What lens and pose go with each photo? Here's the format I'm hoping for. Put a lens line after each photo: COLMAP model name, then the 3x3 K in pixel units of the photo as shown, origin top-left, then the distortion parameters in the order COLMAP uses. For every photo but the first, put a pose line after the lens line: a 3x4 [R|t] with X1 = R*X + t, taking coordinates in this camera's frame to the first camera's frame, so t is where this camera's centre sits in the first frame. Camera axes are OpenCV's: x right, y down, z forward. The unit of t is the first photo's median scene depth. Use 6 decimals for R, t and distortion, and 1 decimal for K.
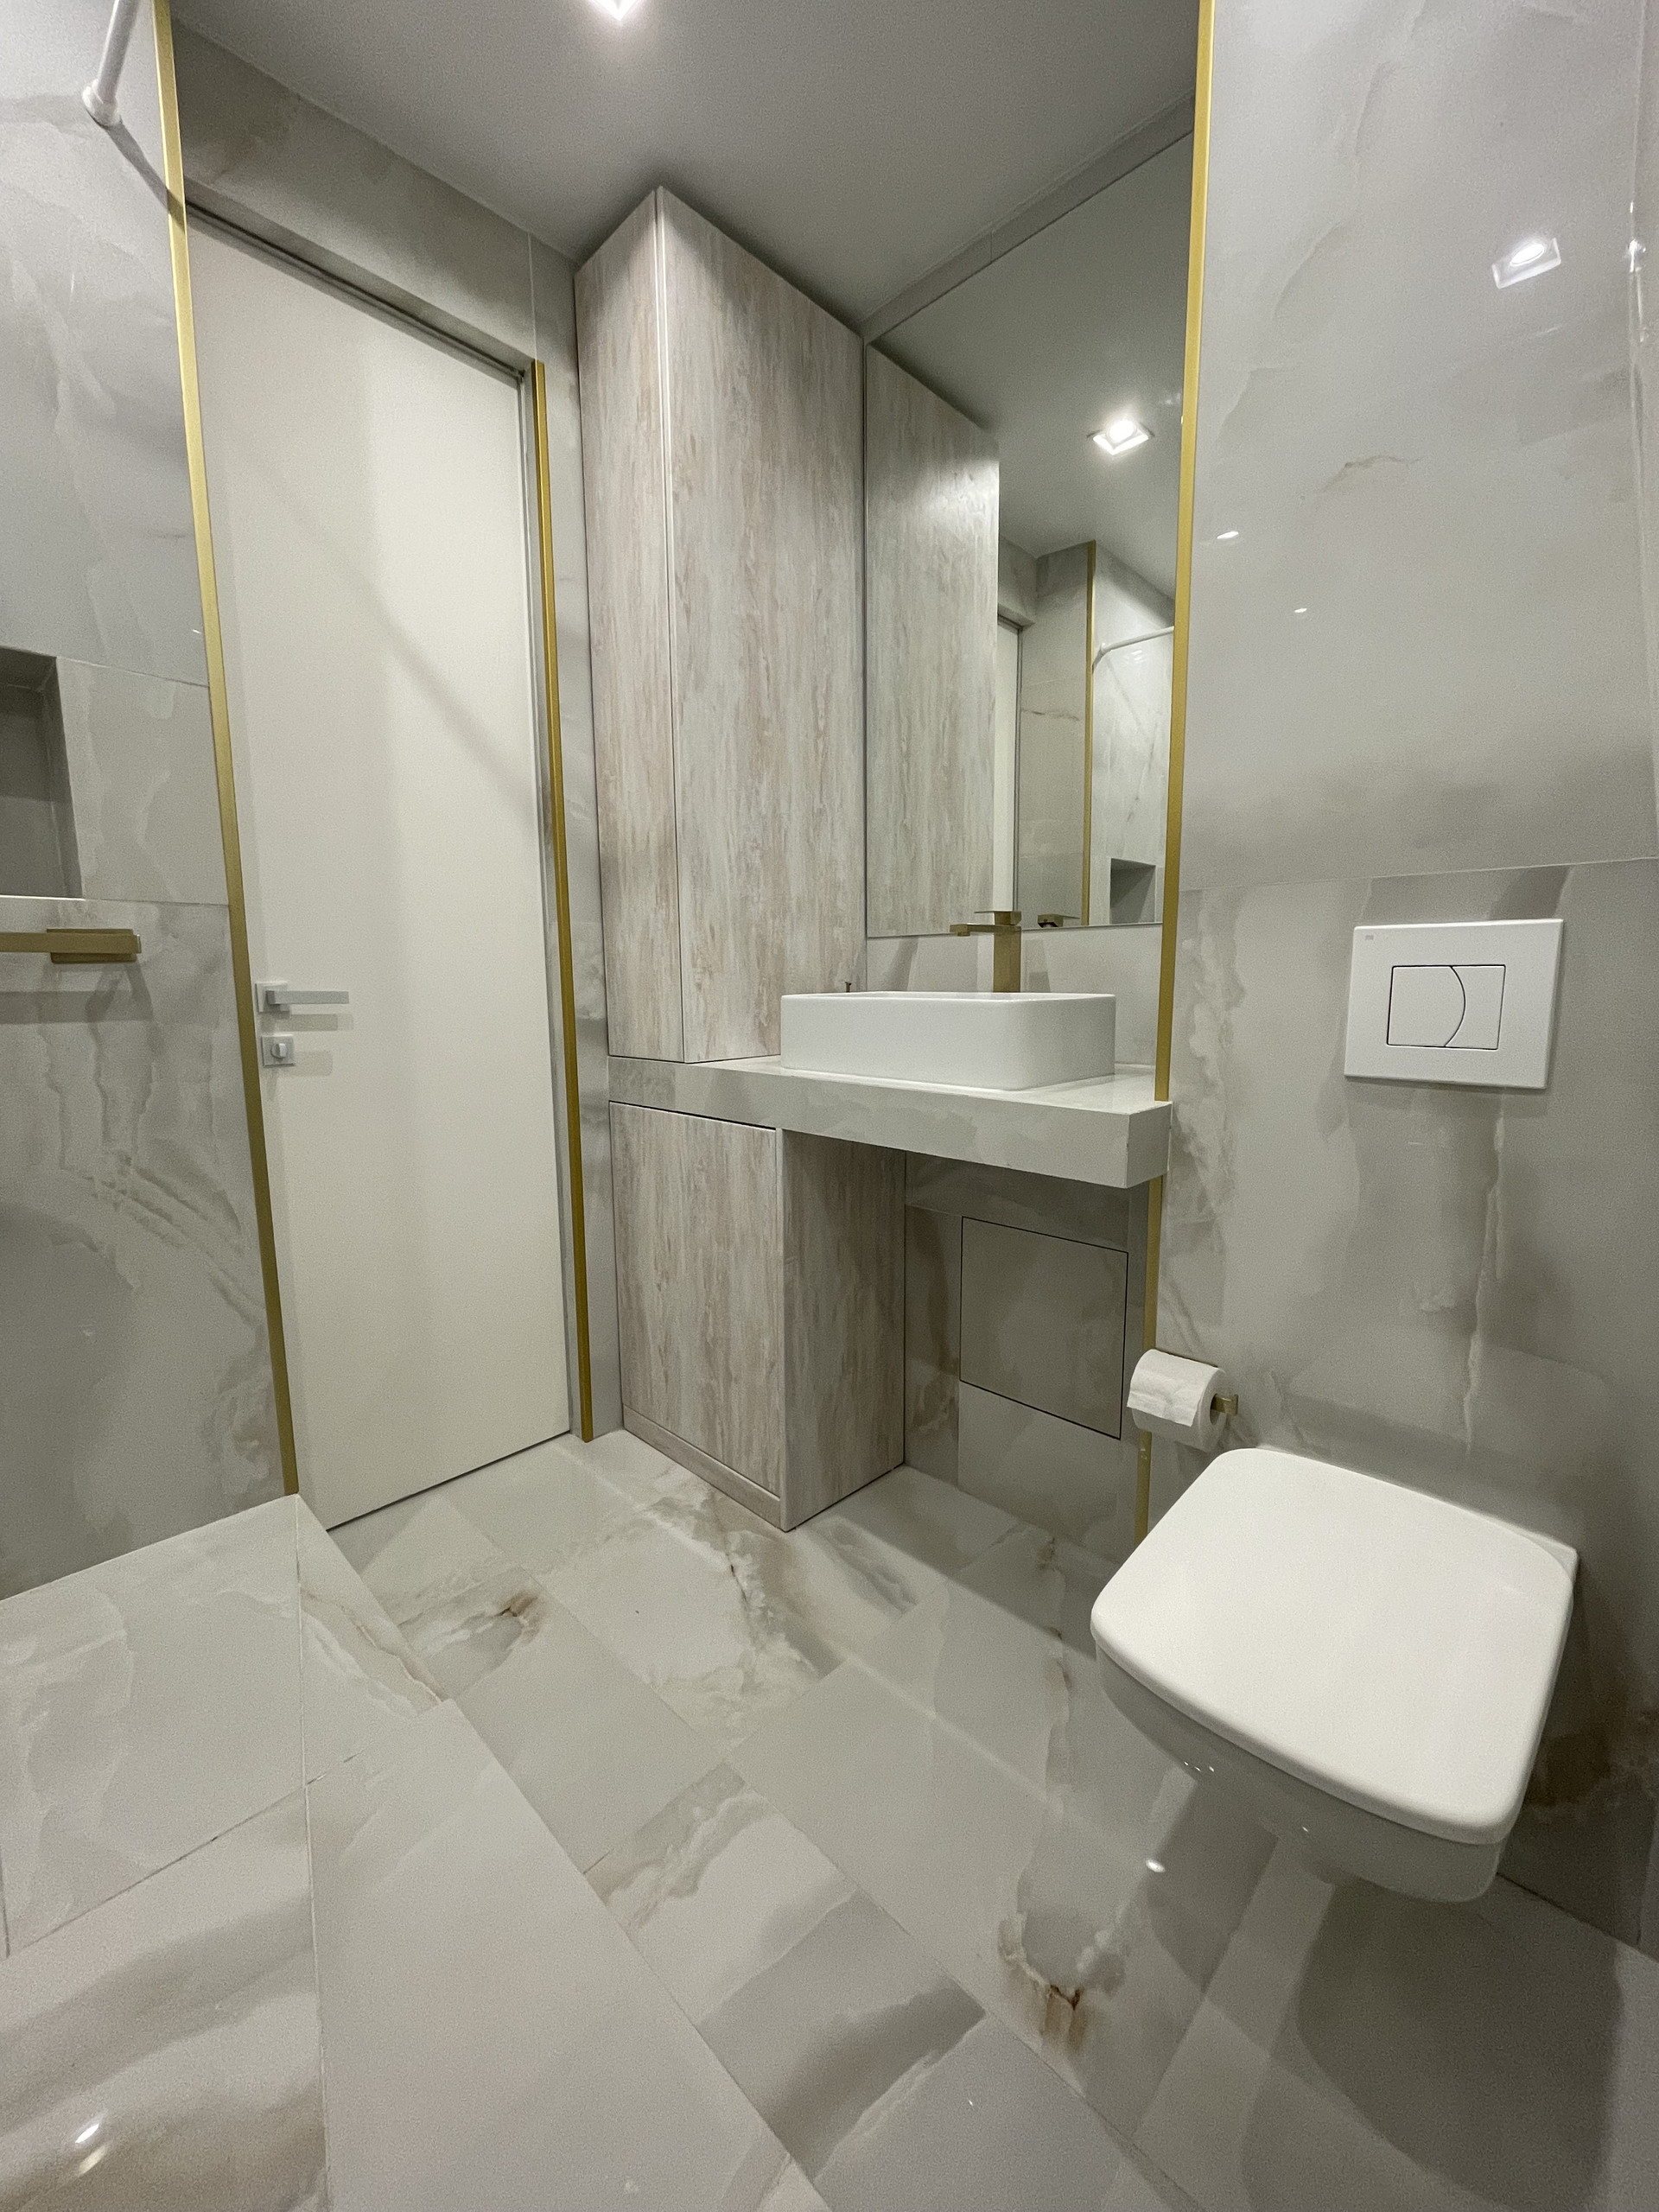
lens RADIAL K [[892.9, 0, 824.1], [0, 892.9, 1094.9], [0, 0, 1]] dist [0.002827, 0.000338]
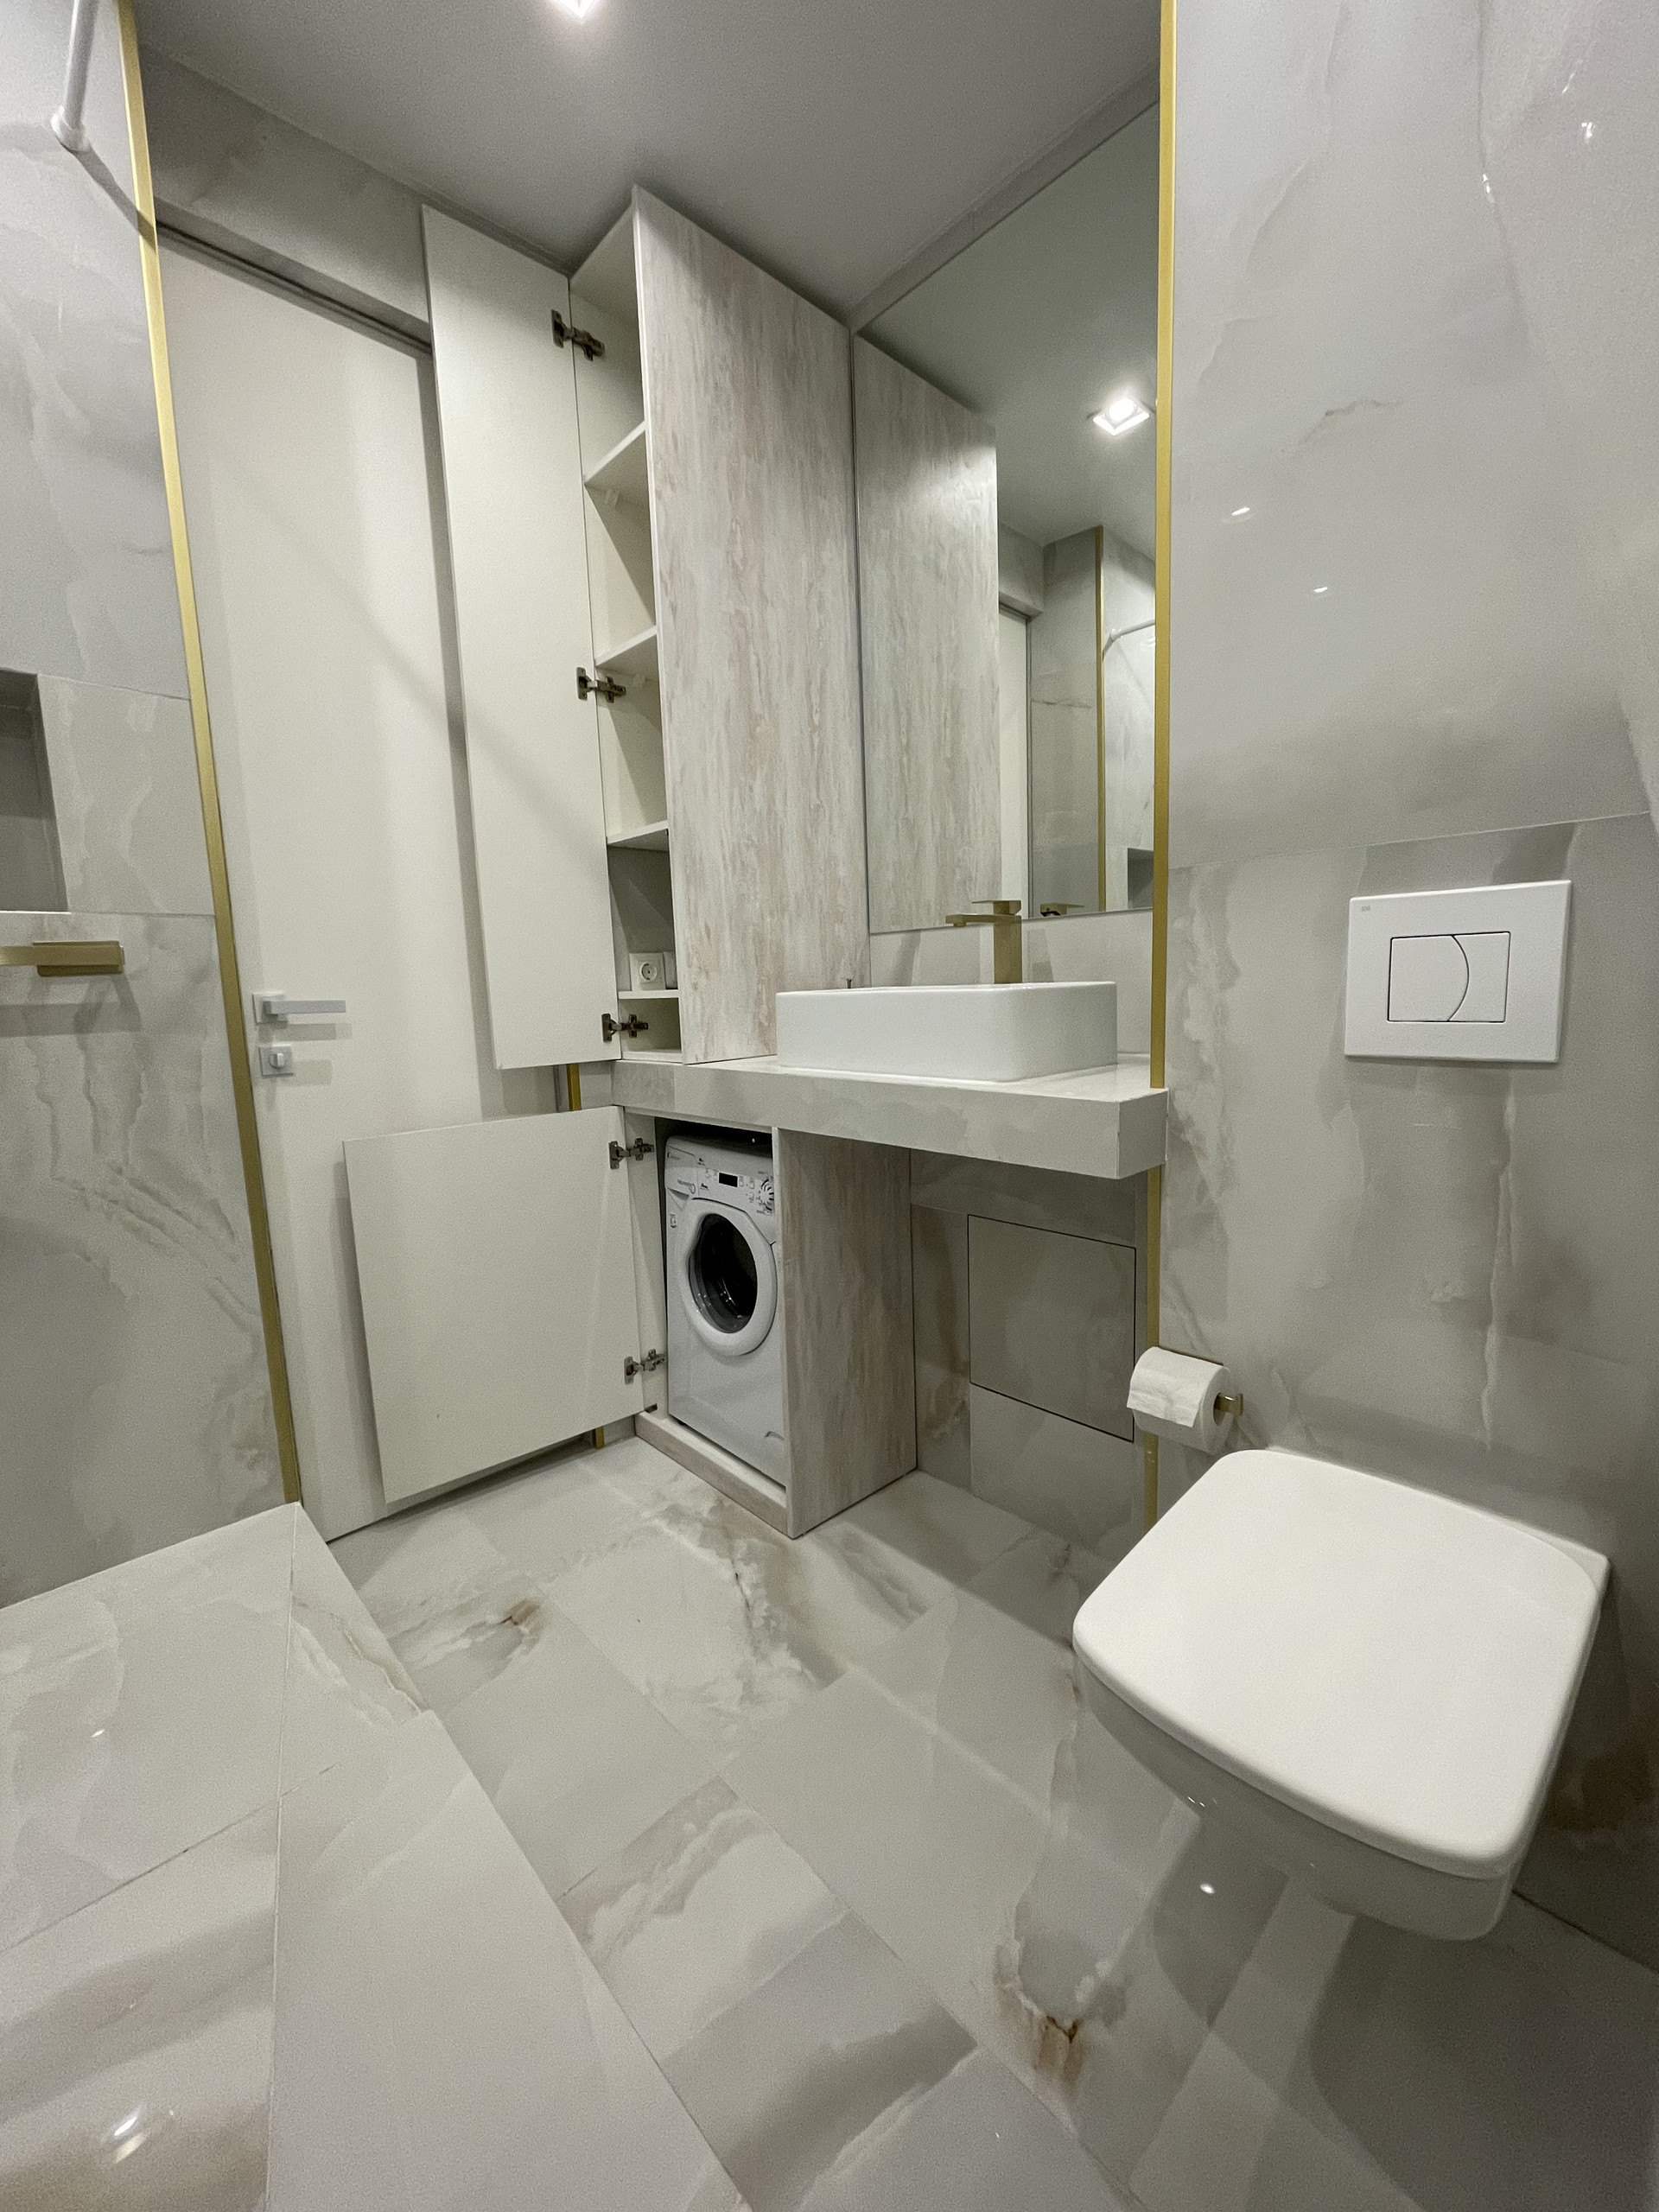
lens RADIAL K [[892.9, 0, 824.1], [0, 892.9, 1094.9], [0, 0, 1]] dist [0.002827, 0.000338]
pose [[0.998890, -0.022495, -0.041394, 0.051835], [0.022215, 0.999727, -0.007208, 0.011292], [0.041545, 0.006280, 0.999117, 0.021843]]
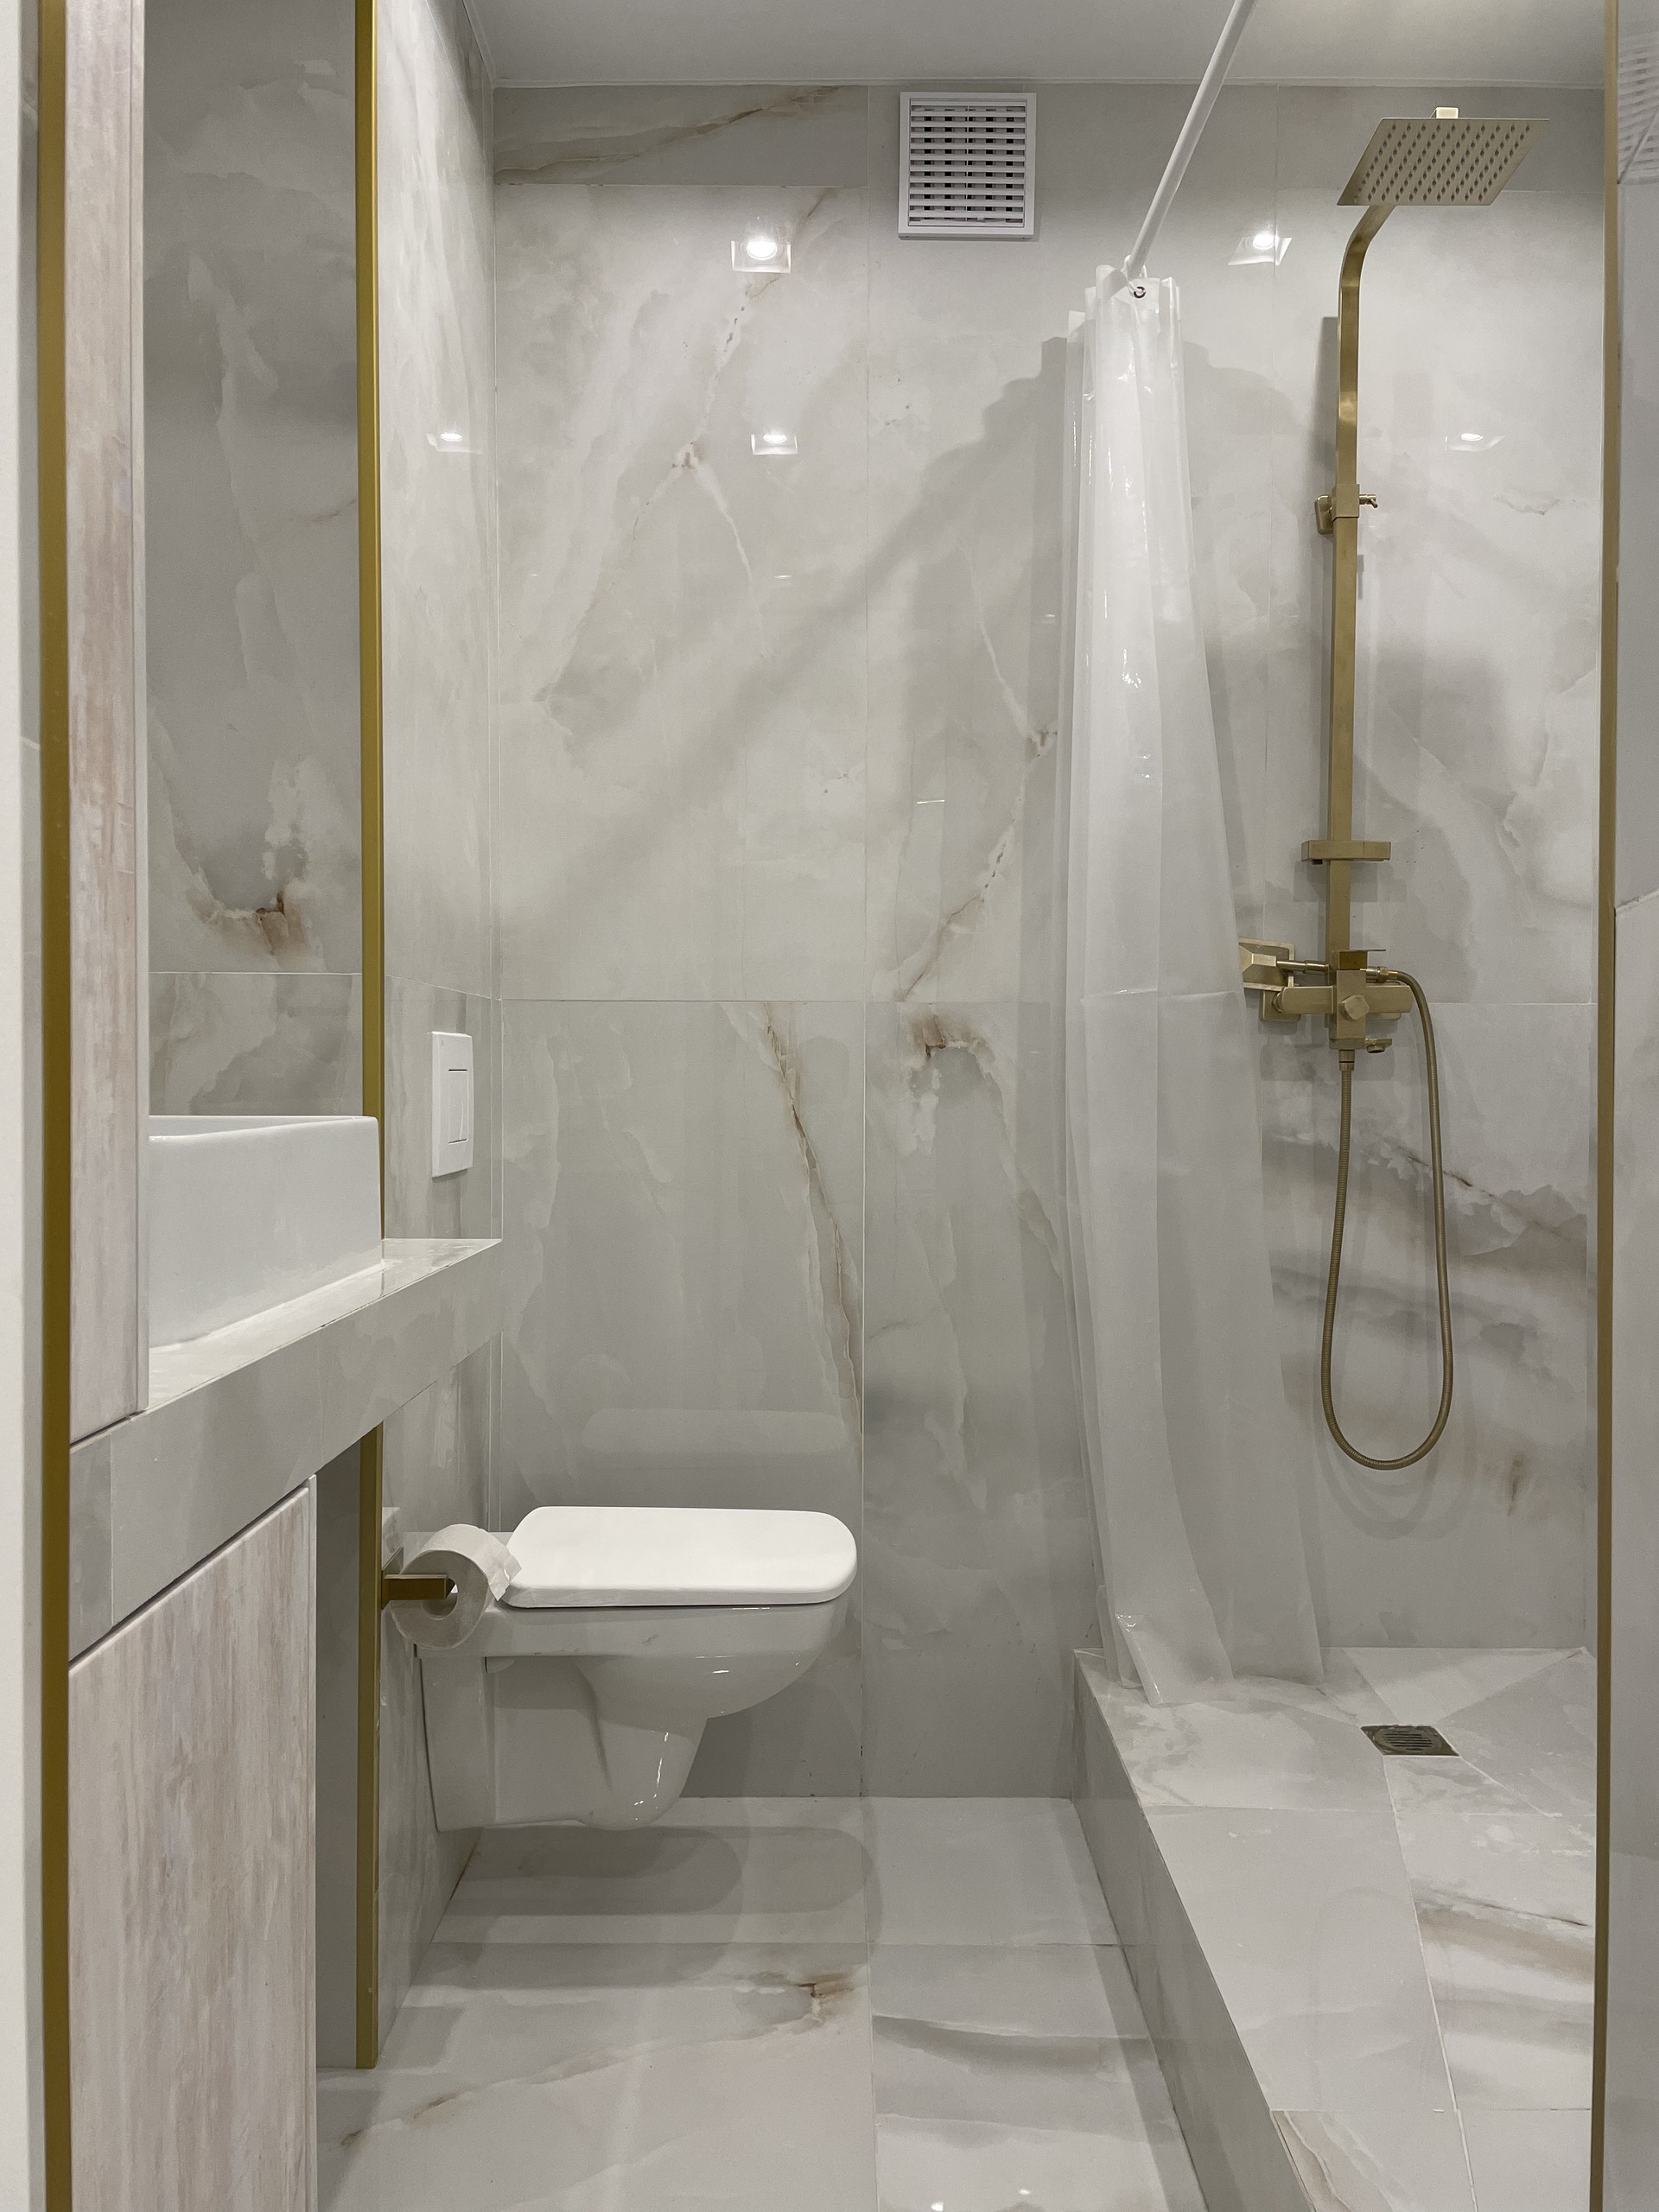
lens RADIAL K [[1666.6, 0, 855.1], [0, 1666.6, 1087.6], [0, 0, 1]] dist [0.086419, -0.093596]
pose [[-0.707496, -0.009427, 0.706655, -0.819634], [0.092356, 0.990103, 0.105674, -0.209993], [-0.700657, 0.140027, -0.699623, 1.500466]]
